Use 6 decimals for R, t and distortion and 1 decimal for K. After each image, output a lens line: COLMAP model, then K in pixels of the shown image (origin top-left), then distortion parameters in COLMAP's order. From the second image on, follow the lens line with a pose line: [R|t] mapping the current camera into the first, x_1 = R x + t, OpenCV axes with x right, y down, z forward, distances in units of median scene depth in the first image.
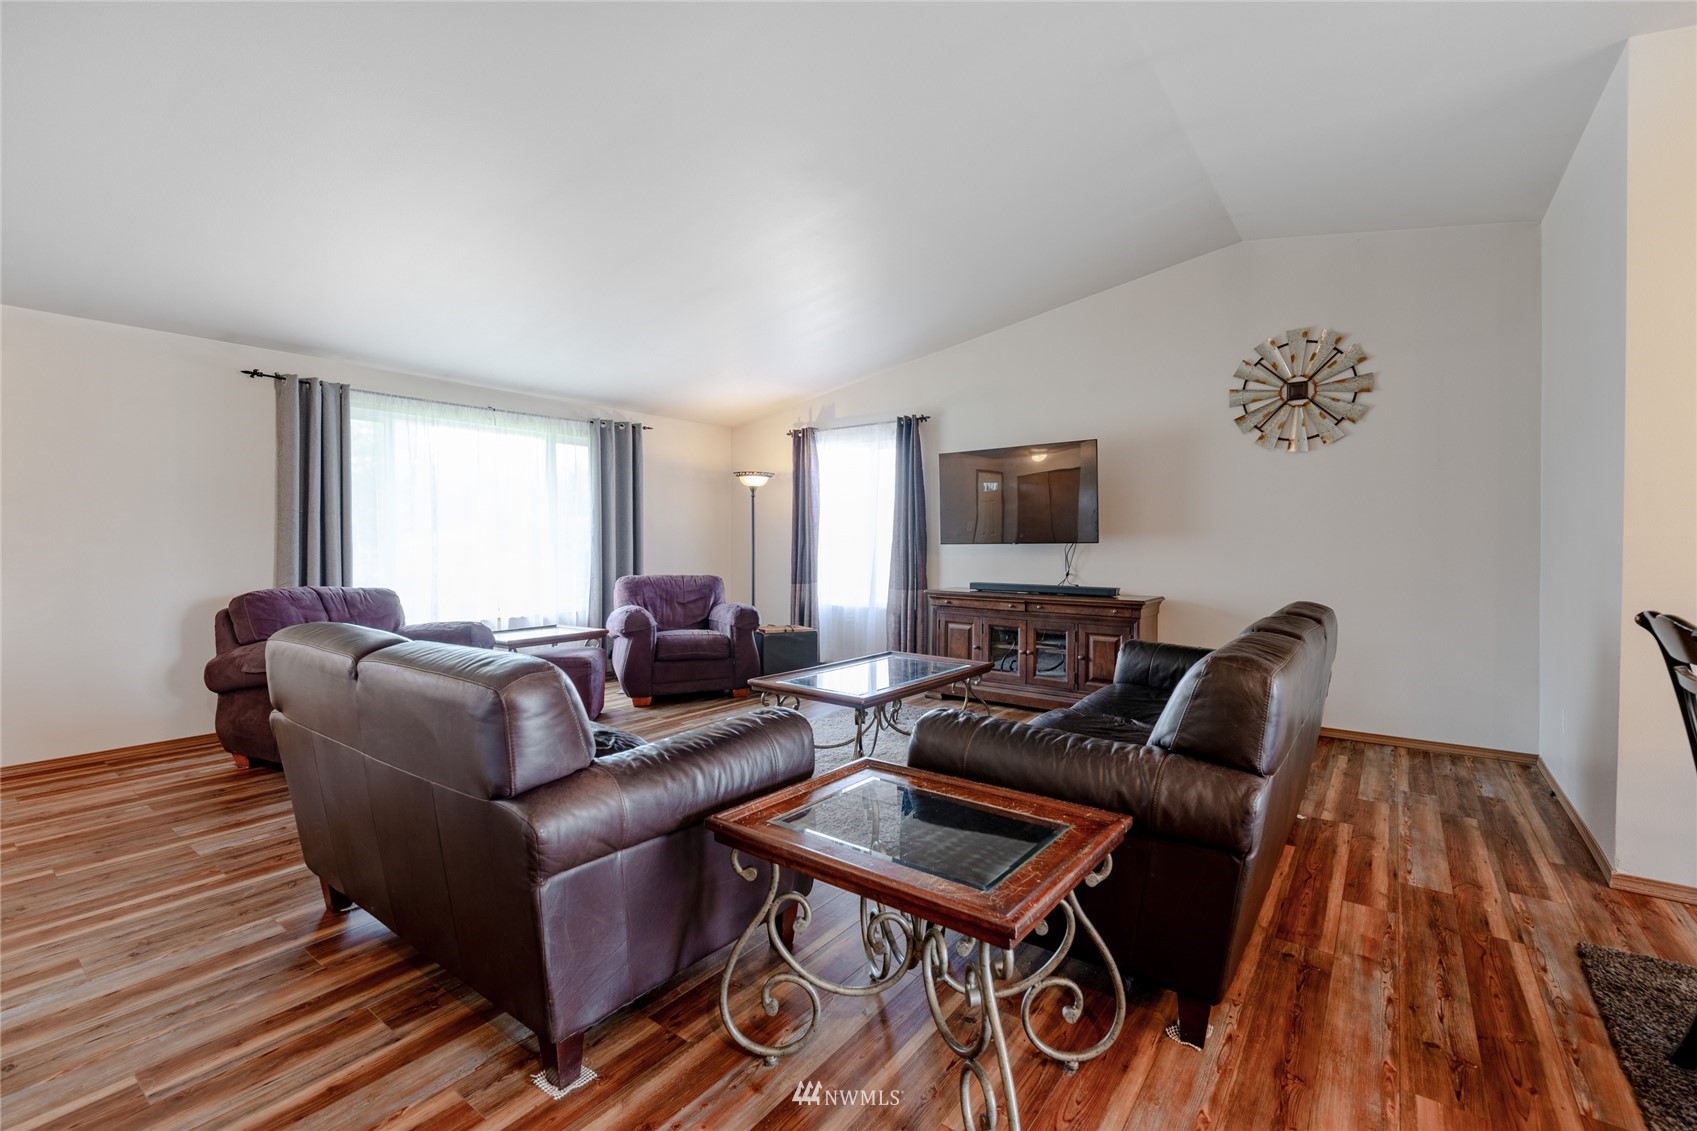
lens RADIAL K [[740.7, 0, 833.6], [0, 740.7, 538.3], [0, 0, 1]] dist [0.000630, 0.000329]
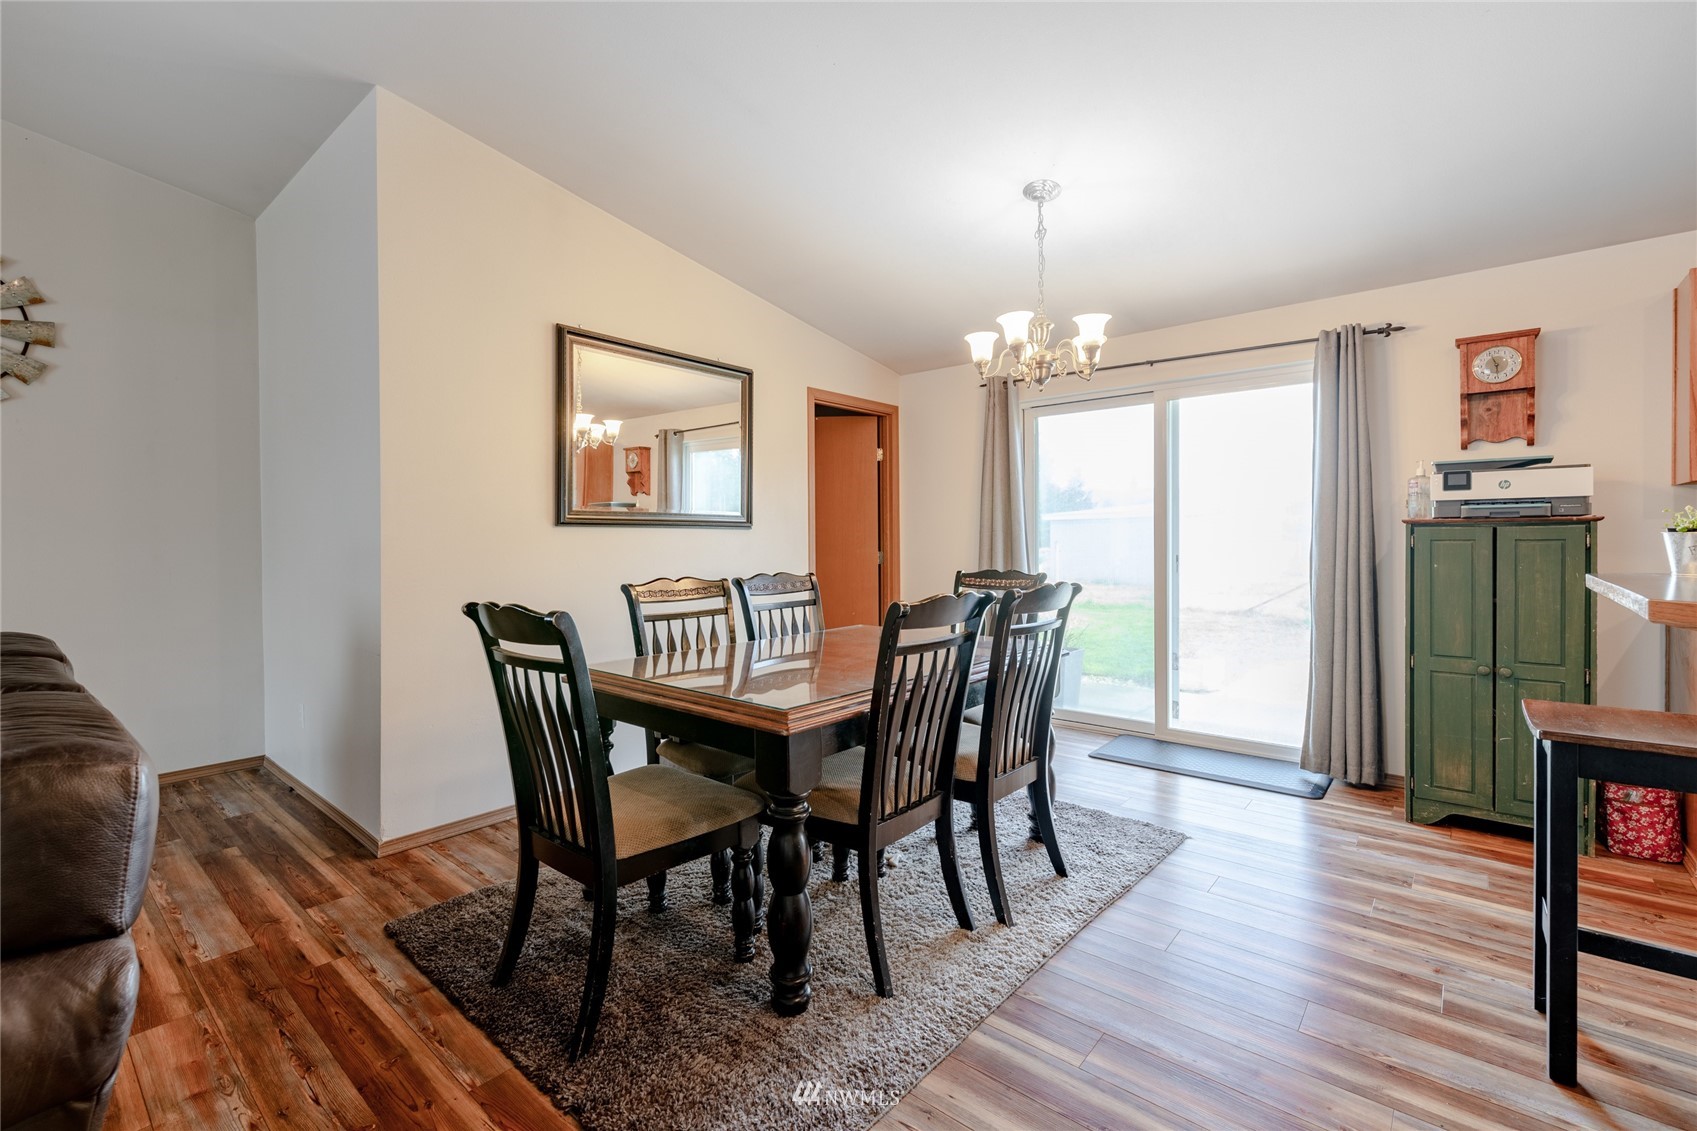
lens RADIAL K [[740.7, 0, 847.7], [0, 740.7, 544.1], [0, 0, 1]] dist [0.000630, 0.000329]
pose [[0.055331, -0.015324, 0.998350, 0.008209], [0.006649, 0.999866, 0.014979, -0.000824], [-0.998446, 0.005809, 0.055425, 0.243883]]
